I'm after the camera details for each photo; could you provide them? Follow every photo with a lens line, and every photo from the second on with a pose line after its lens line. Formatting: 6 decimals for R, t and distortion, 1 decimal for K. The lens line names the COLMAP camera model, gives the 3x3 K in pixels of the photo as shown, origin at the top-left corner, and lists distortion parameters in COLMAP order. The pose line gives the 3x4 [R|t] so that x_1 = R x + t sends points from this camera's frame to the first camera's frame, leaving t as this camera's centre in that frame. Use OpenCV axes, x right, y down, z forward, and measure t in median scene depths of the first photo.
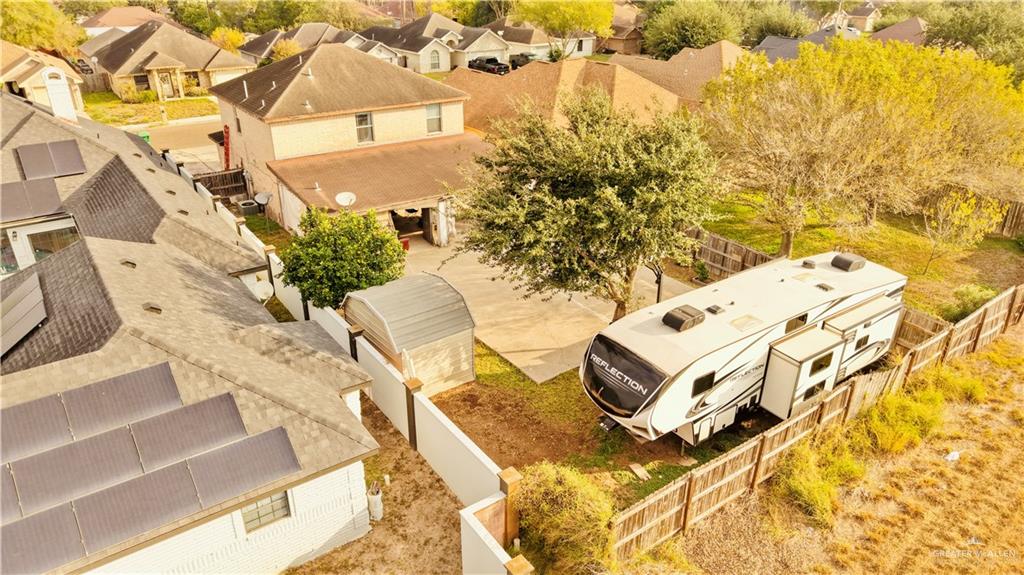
lens RADIAL K [[684.4, 0, 508.8], [0, 684.4, 291.4], [0, 0, 1]] dist [0.018426, -0.016802]
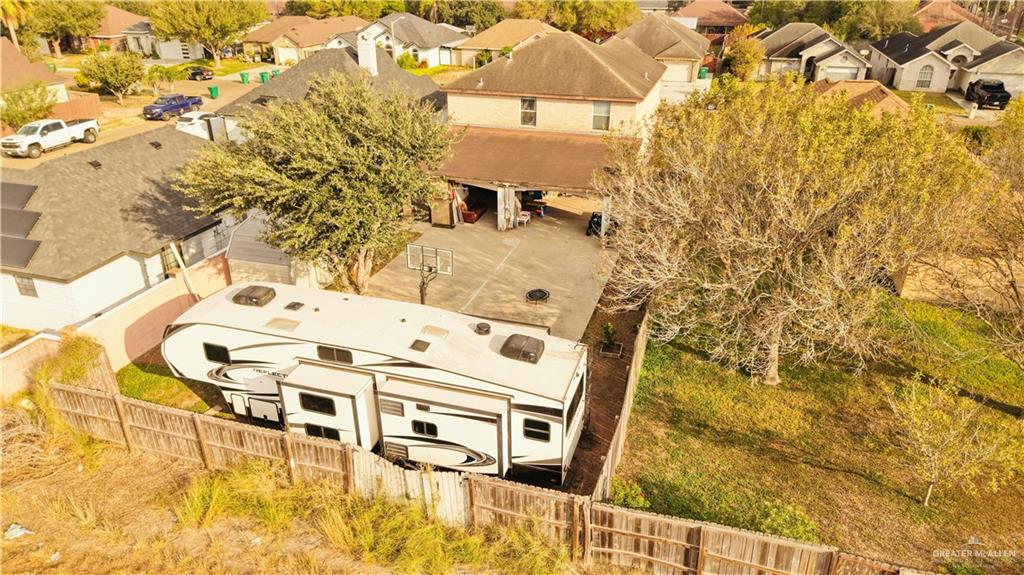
lens RADIAL K [[684.4, 0, 512.0], [0, 684.4, 291.6], [0, 0, 1]] dist [0.018426, -0.016802]
pose [[0.606098, 0.345610, -0.716379, 0.596058], [-0.343679, 0.926041, 0.155987, -0.127371], [0.717308, 0.151661, 0.680051, 0.274257]]
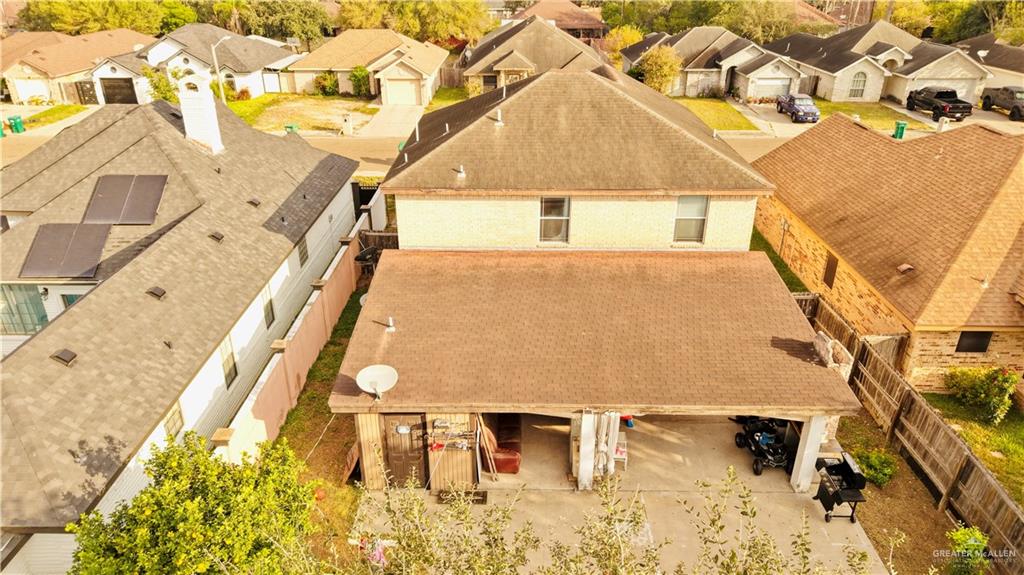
lens RADIAL K [[684.4, 0, 511.4], [0, 684.4, 292.7], [0, 0, 1]] dist [0.018426, -0.016802]
pose [[0.809015, 0.257138, -0.528558, 0.079110], [-0.253962, 0.963883, 0.080204, -0.201085], [0.530092, 0.069347, 0.845100, 0.456081]]
